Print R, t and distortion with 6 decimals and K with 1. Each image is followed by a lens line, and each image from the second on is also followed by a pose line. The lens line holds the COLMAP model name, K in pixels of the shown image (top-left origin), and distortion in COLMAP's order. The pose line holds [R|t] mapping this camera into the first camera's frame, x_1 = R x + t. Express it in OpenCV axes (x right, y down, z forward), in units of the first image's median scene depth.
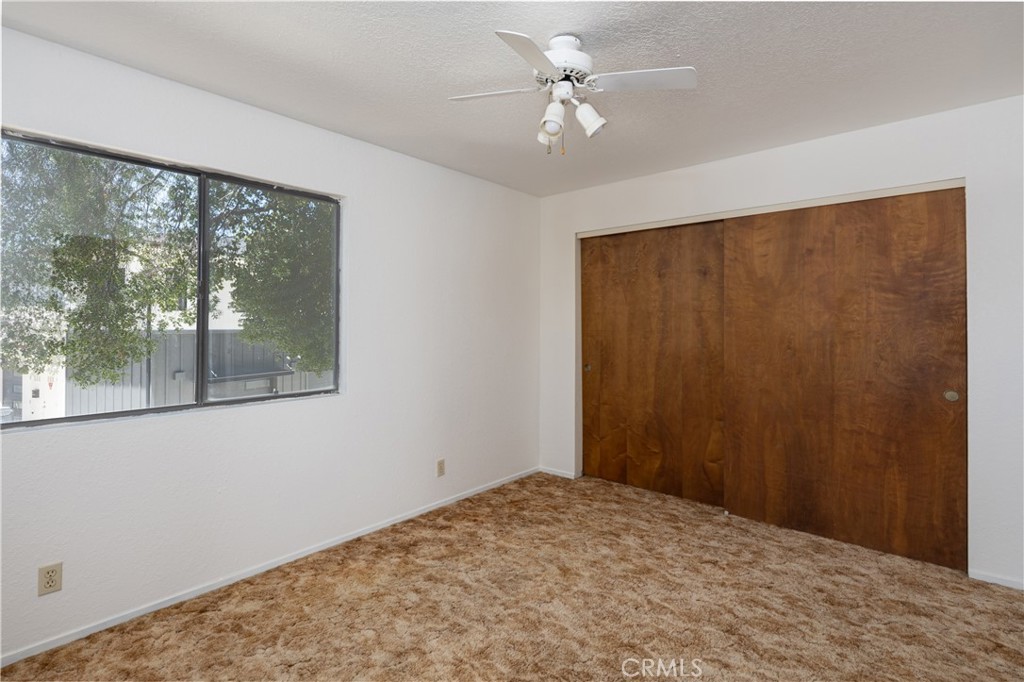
lens RADIAL K [[491.1, 0, 513.2], [0, 491.1, 322.7], [0, 0, 1]] dist [-0.001456, -0.001182]
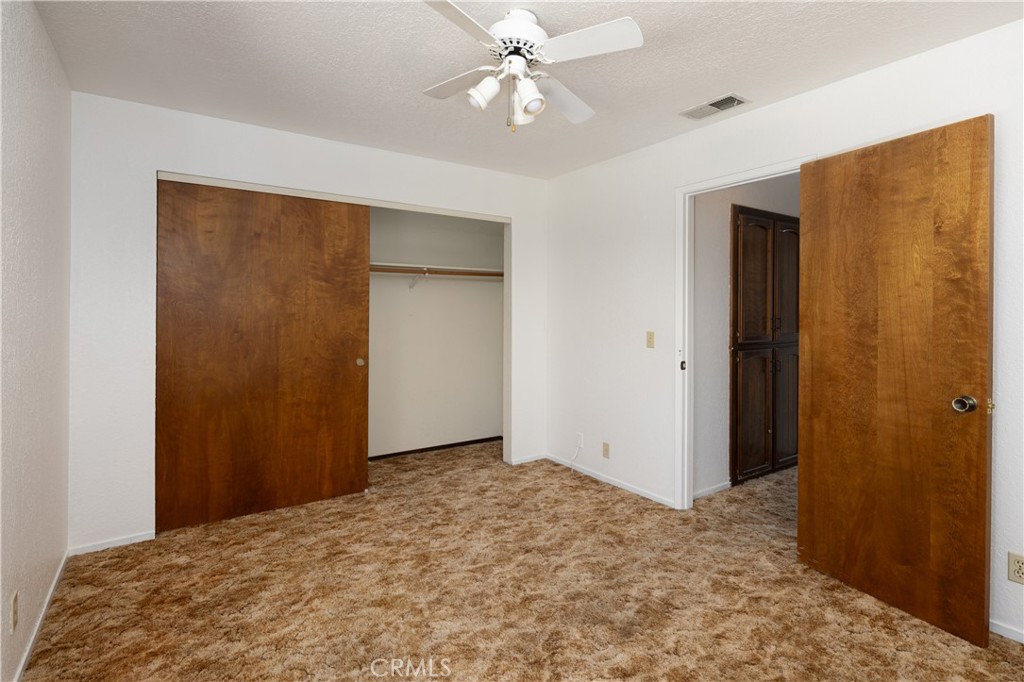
lens RADIAL K [[499.7, 0, 512.9], [0, 499.7, 312.6], [0, 0, 1]] dist [-0.000473, -0.000781]
pose [[0.253489, -0.005970, 0.967320, -0.282243], [-0.010146, 0.999910, 0.008830, -0.000283], [-0.967285, -0.012053, 0.253405, 0.246162]]
